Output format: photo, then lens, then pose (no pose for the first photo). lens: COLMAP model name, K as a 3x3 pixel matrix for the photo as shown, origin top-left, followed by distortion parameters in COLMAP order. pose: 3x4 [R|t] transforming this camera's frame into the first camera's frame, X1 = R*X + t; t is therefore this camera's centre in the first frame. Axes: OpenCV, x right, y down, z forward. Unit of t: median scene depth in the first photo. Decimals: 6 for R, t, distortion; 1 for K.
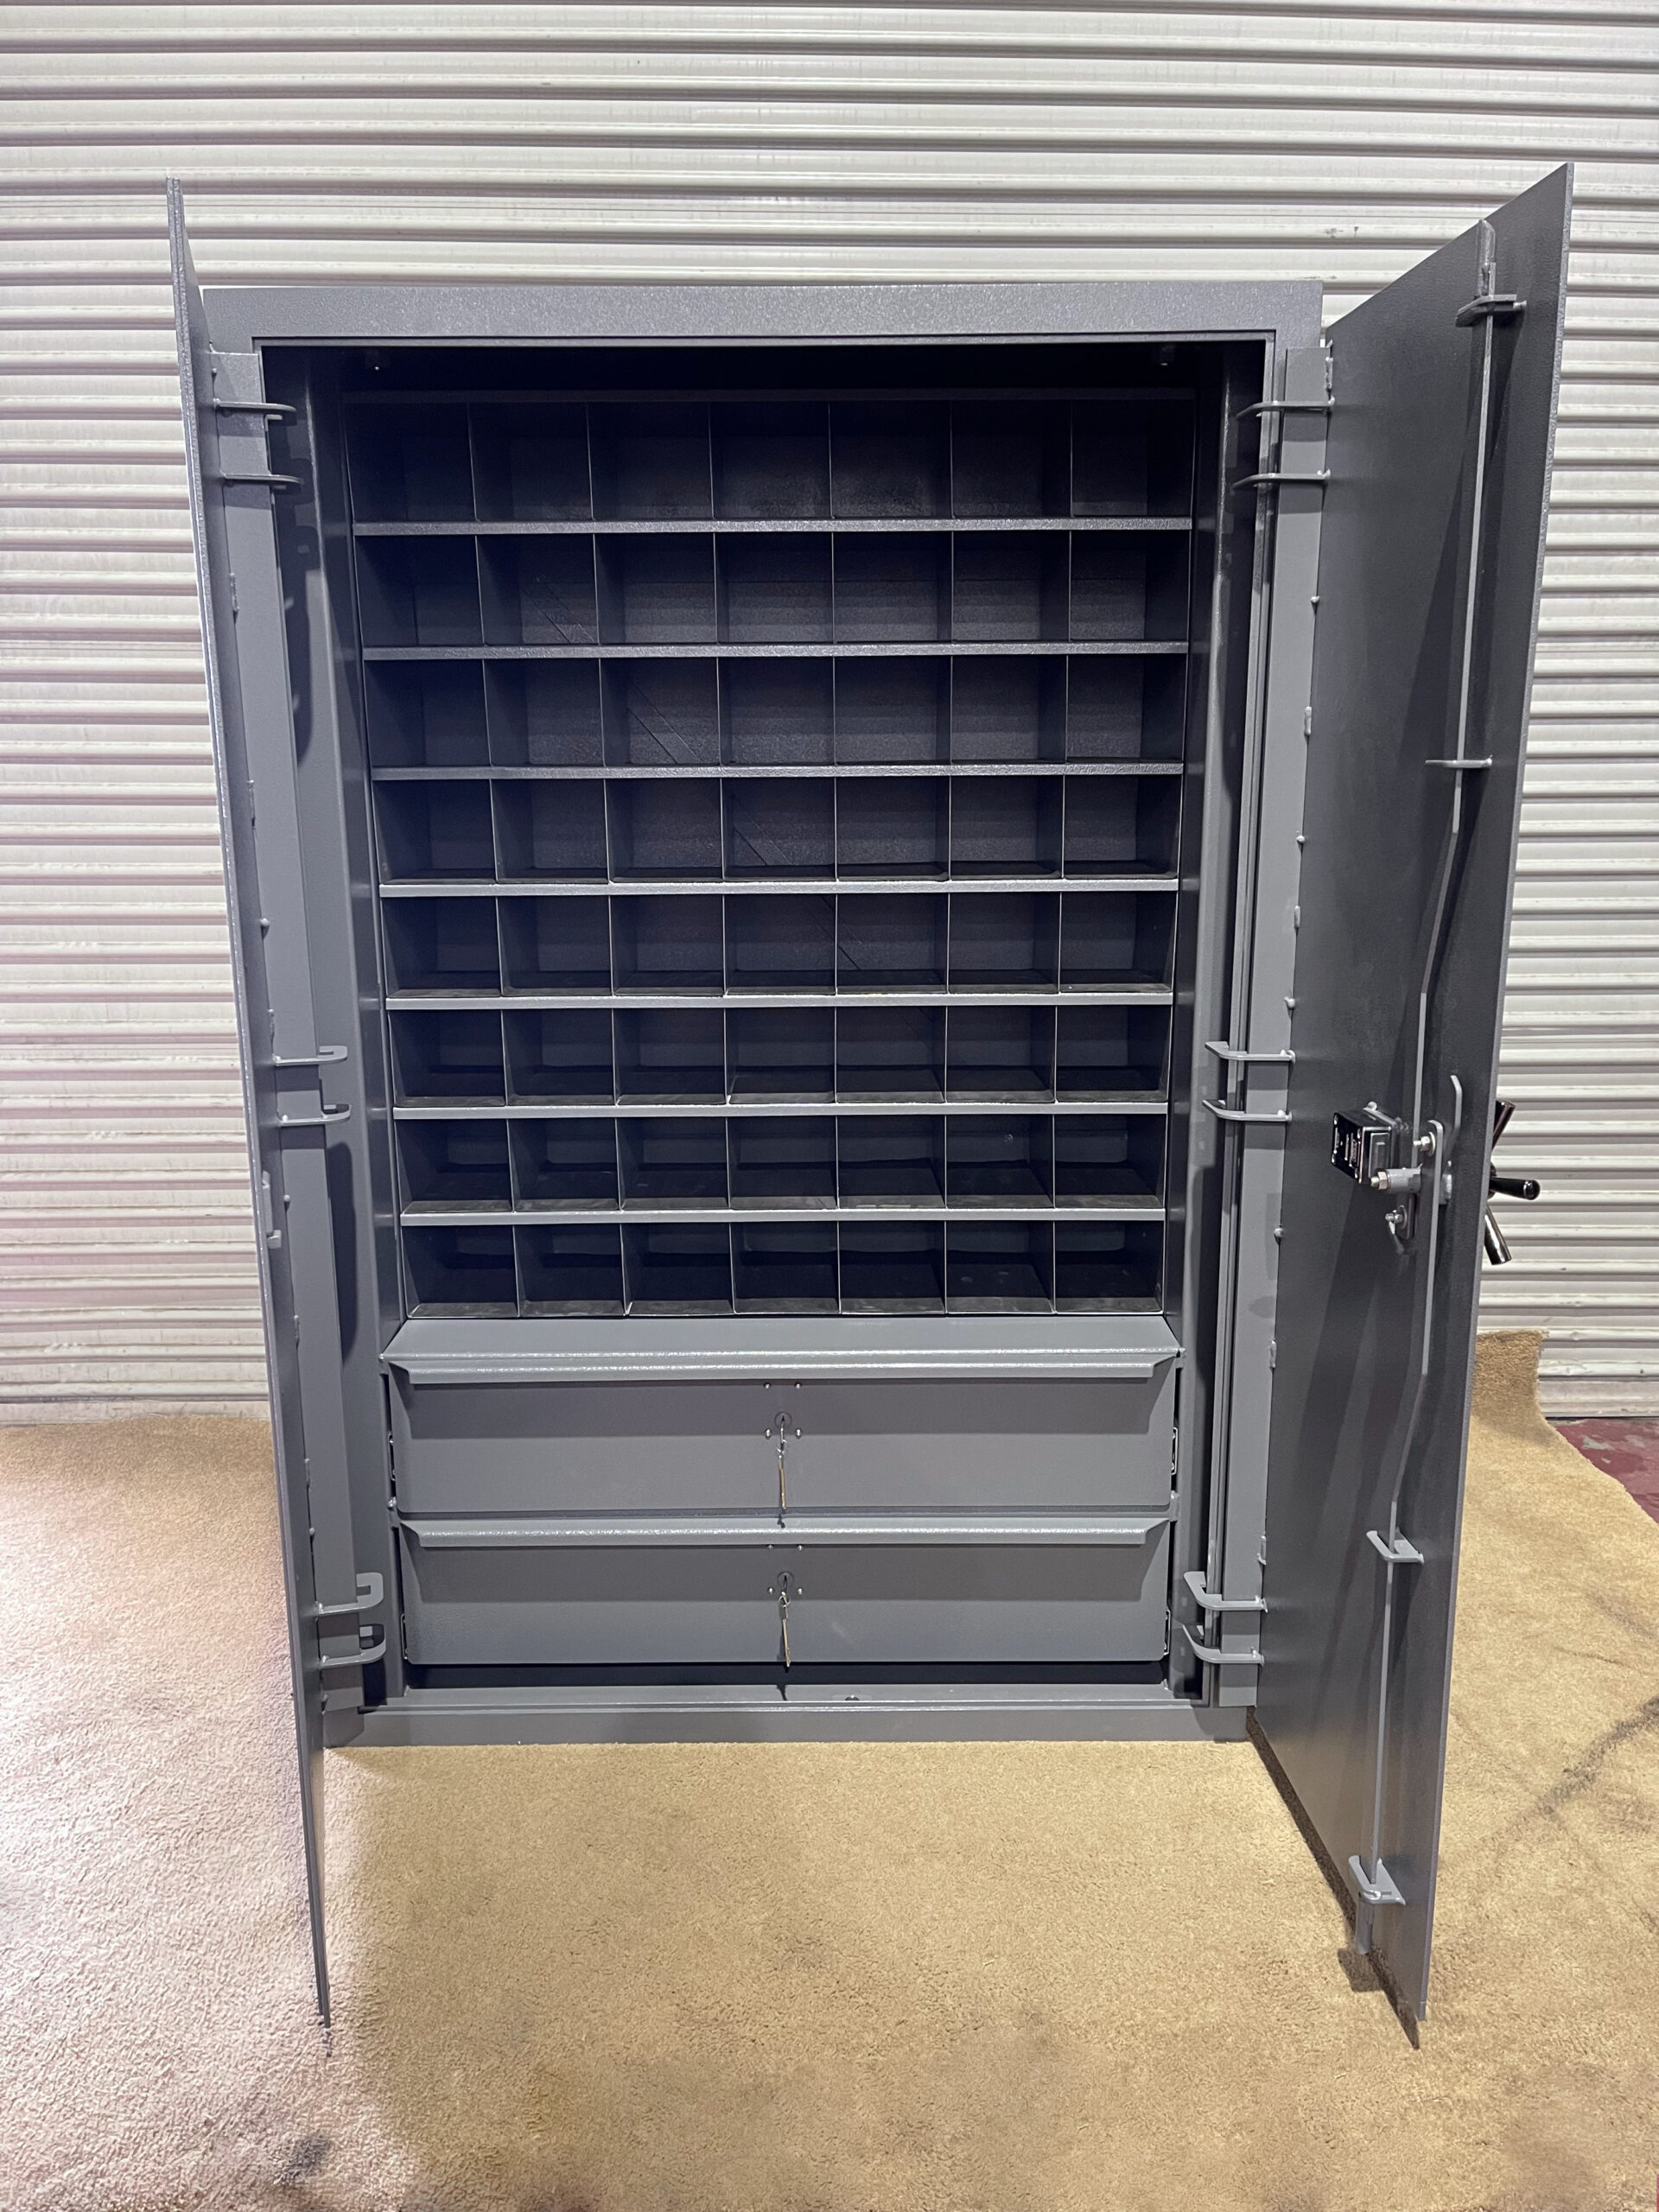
lens RADIAL K [[1693.0, 0, 816.3], [0, 1693.0, 1115.3], [0, 0, 1]] dist [0.040201, -0.042577]
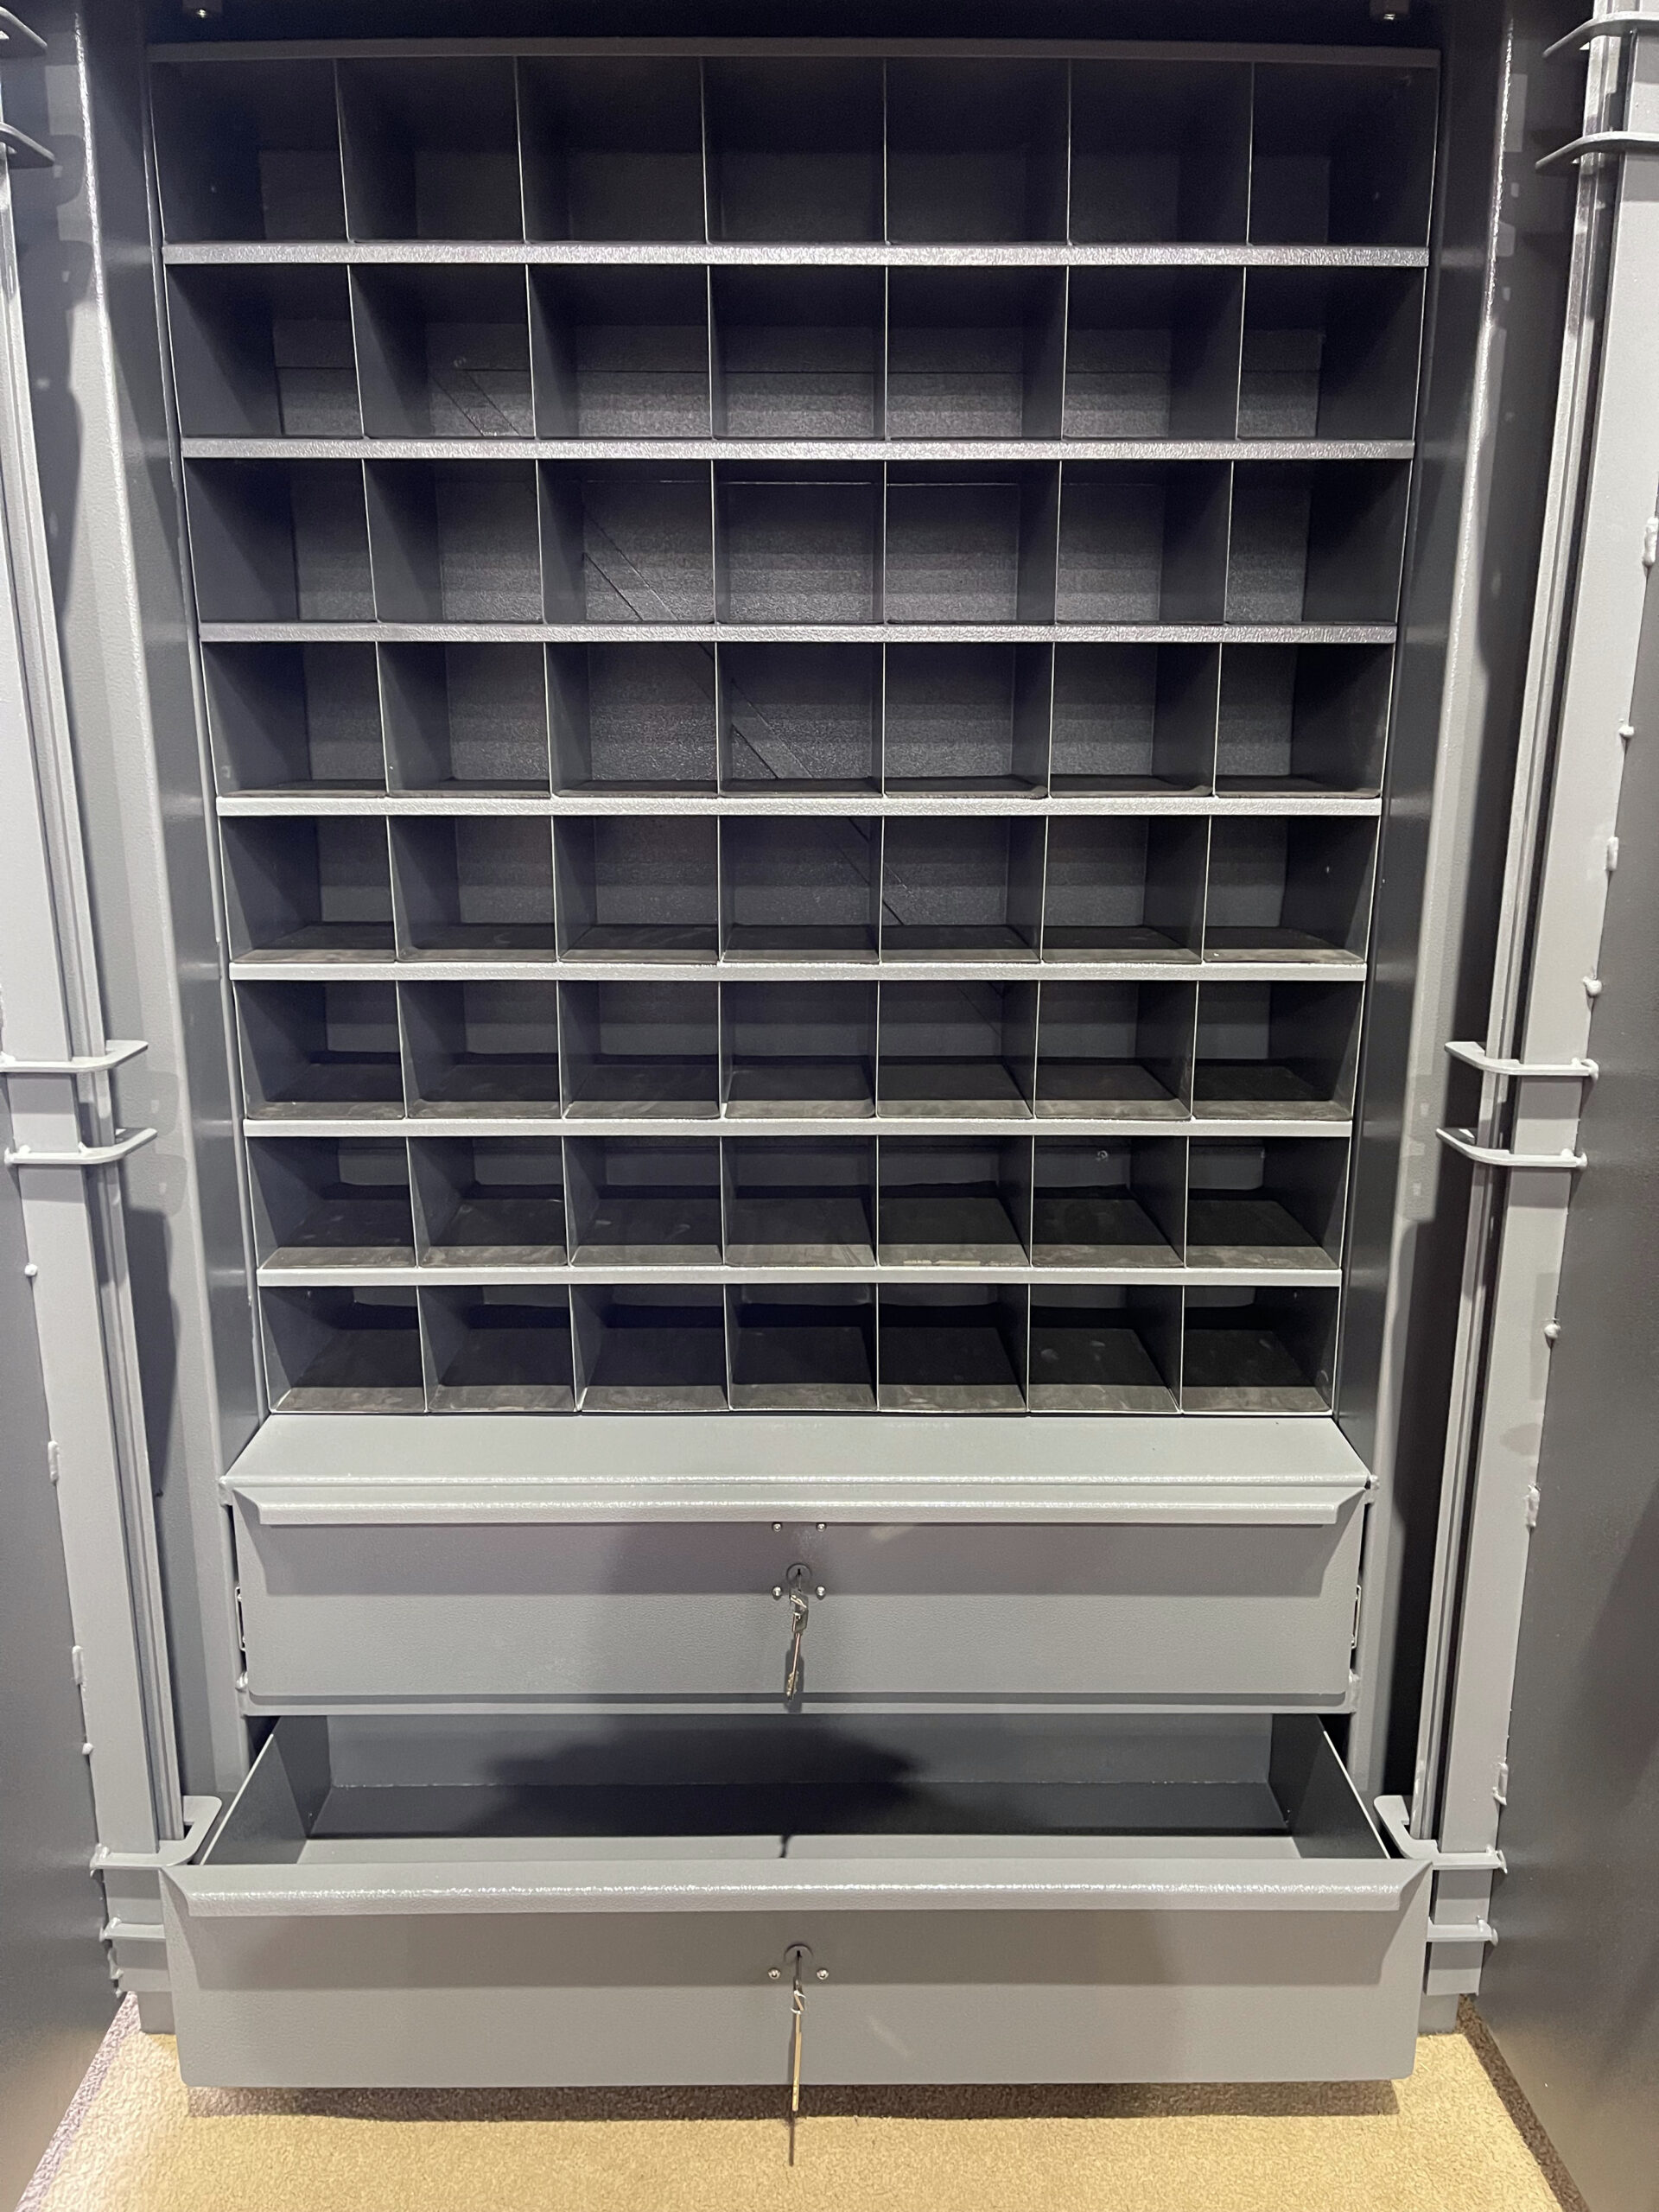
lens RADIAL K [[1693.0, 0, 820.7], [0, 1693.0, 1120.2], [0, 0, 1]] dist [0.040201, -0.042577]
pose [[0.999908, 0.006967, 0.011671, -0.020319], [-0.007400, 0.999269, 0.037495, -0.032731], [-0.011402, -0.037578, 0.999229, 0.304589]]
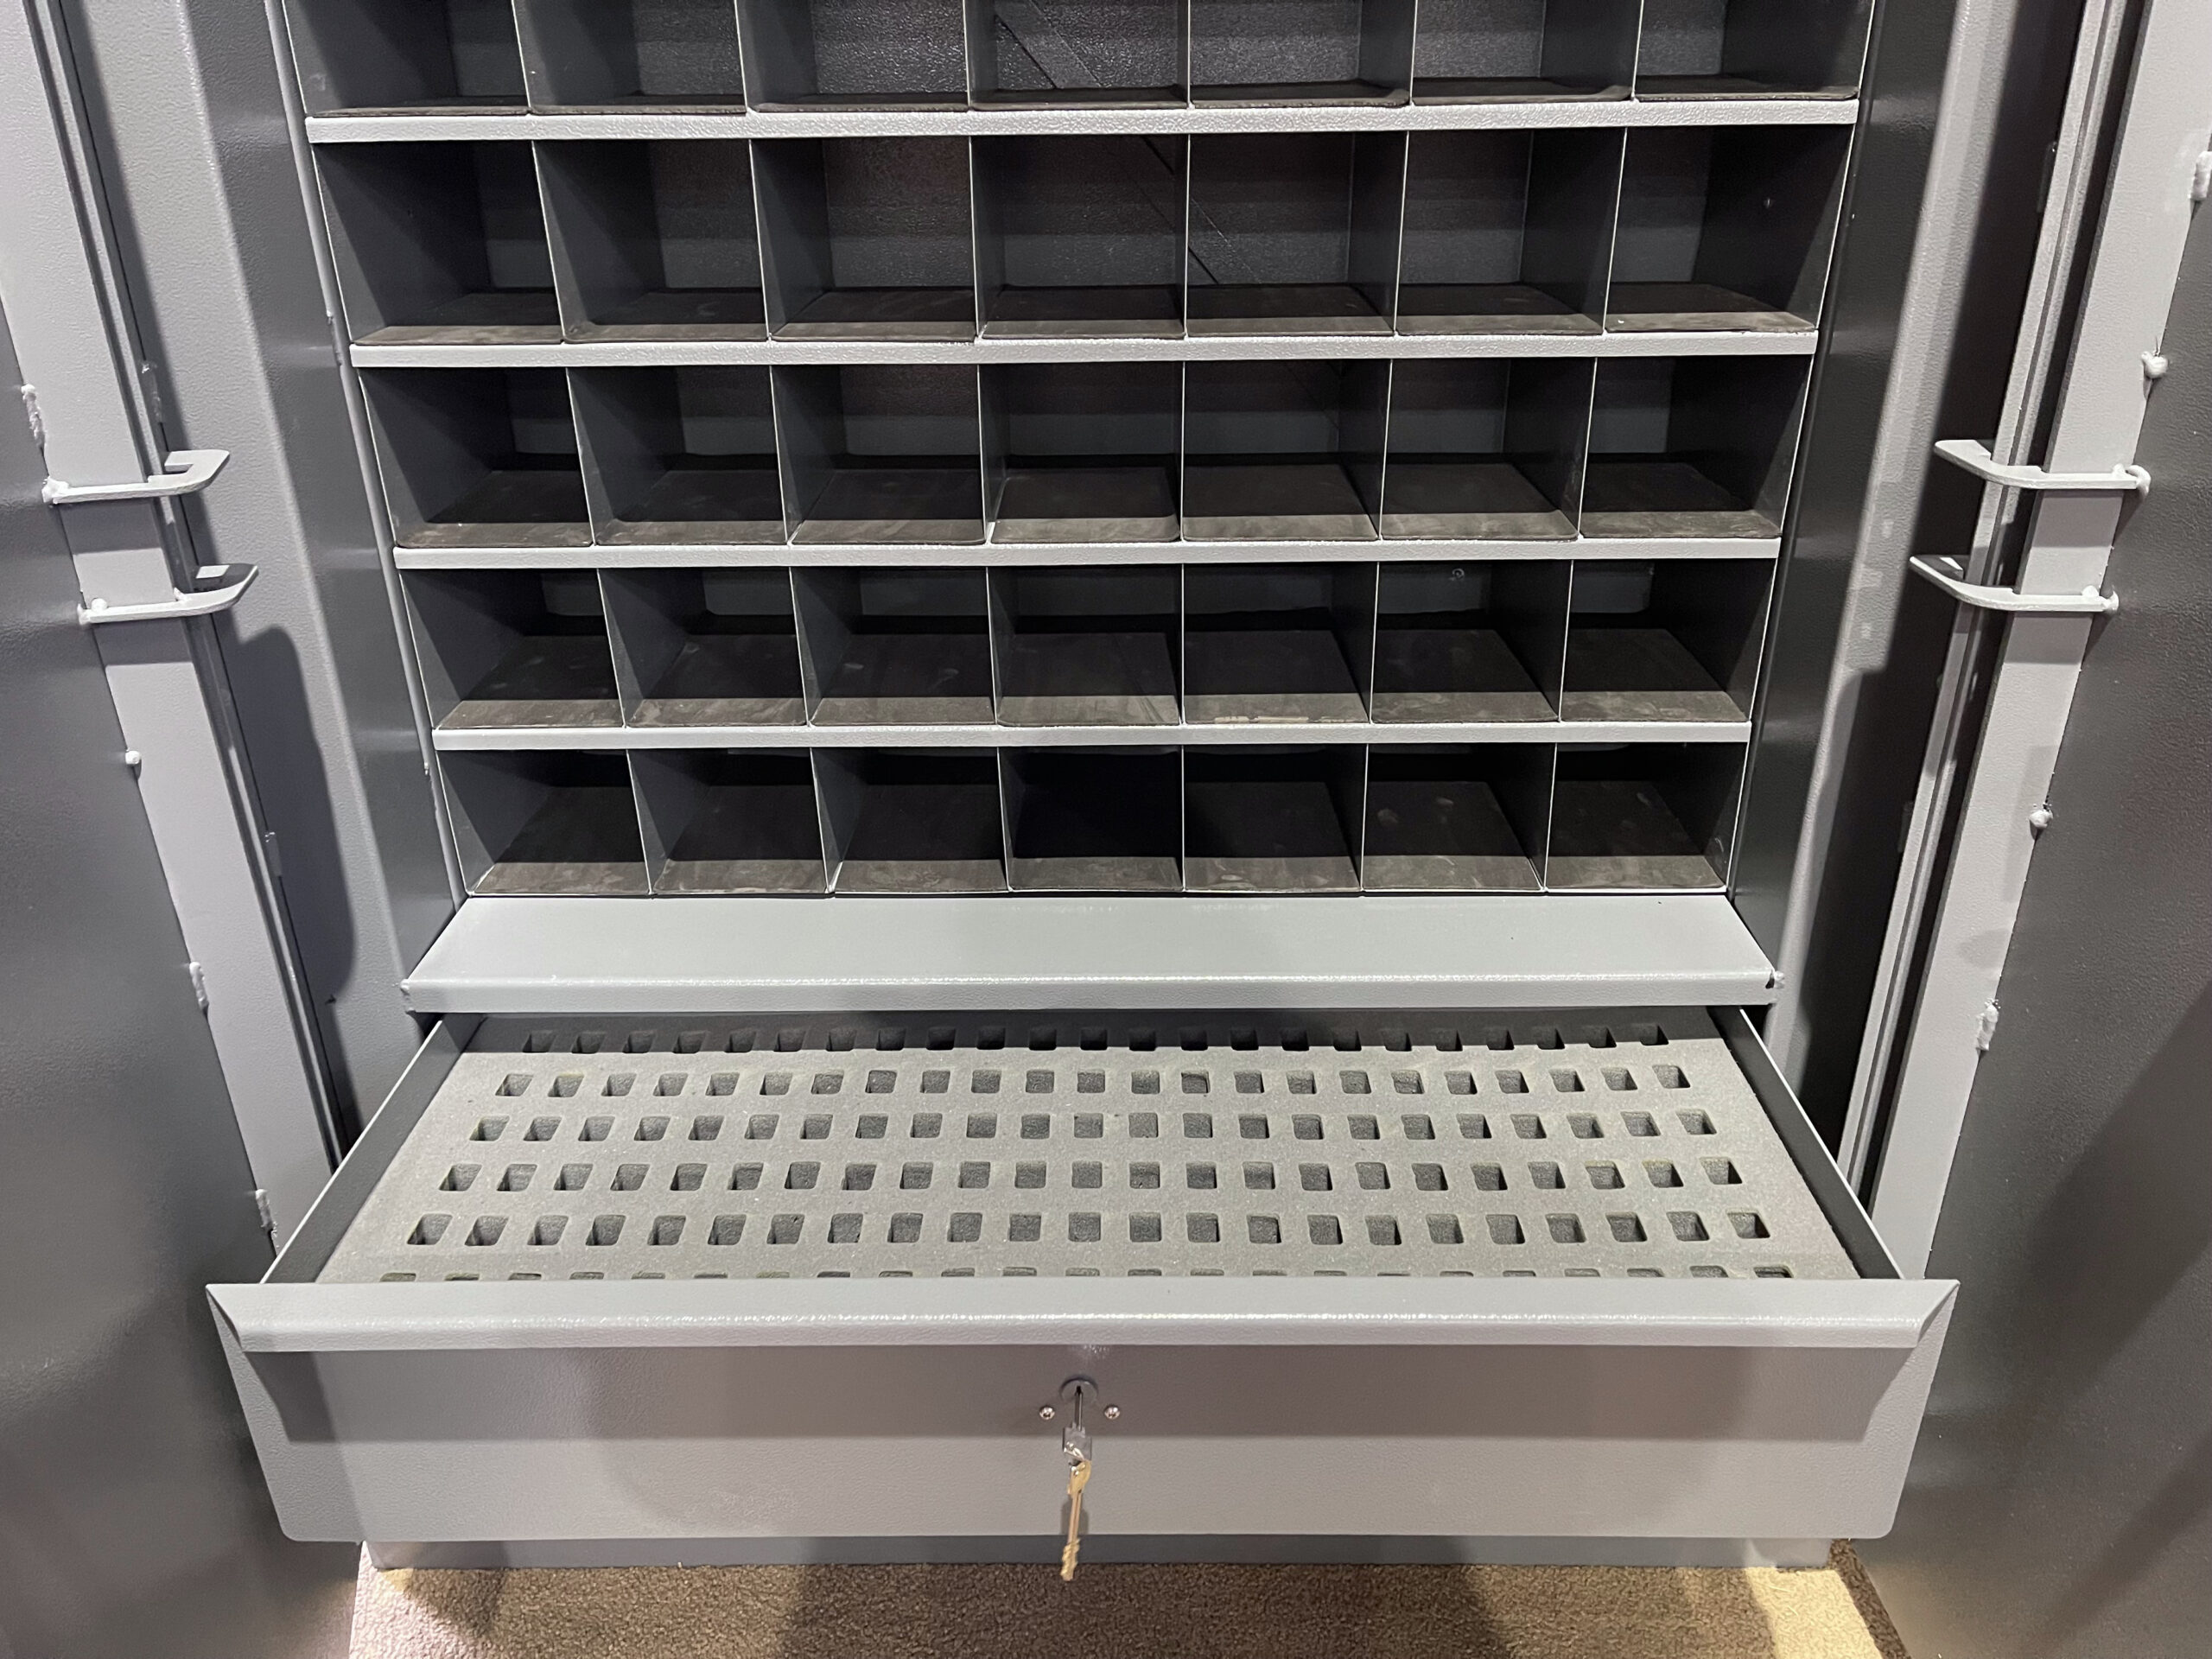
lens RADIAL K [[1693.0, 0, 1116.0], [0, 1693.0, 844.1], [0, 0, 1]] dist [0.040201, -0.042577]
pose [[0.999996, -0.001575, -0.002145, -0.009502], [0.002045, 0.970565, 0.240830, -0.045286], [0.001703, -0.240833, 0.970565, 0.438339]]
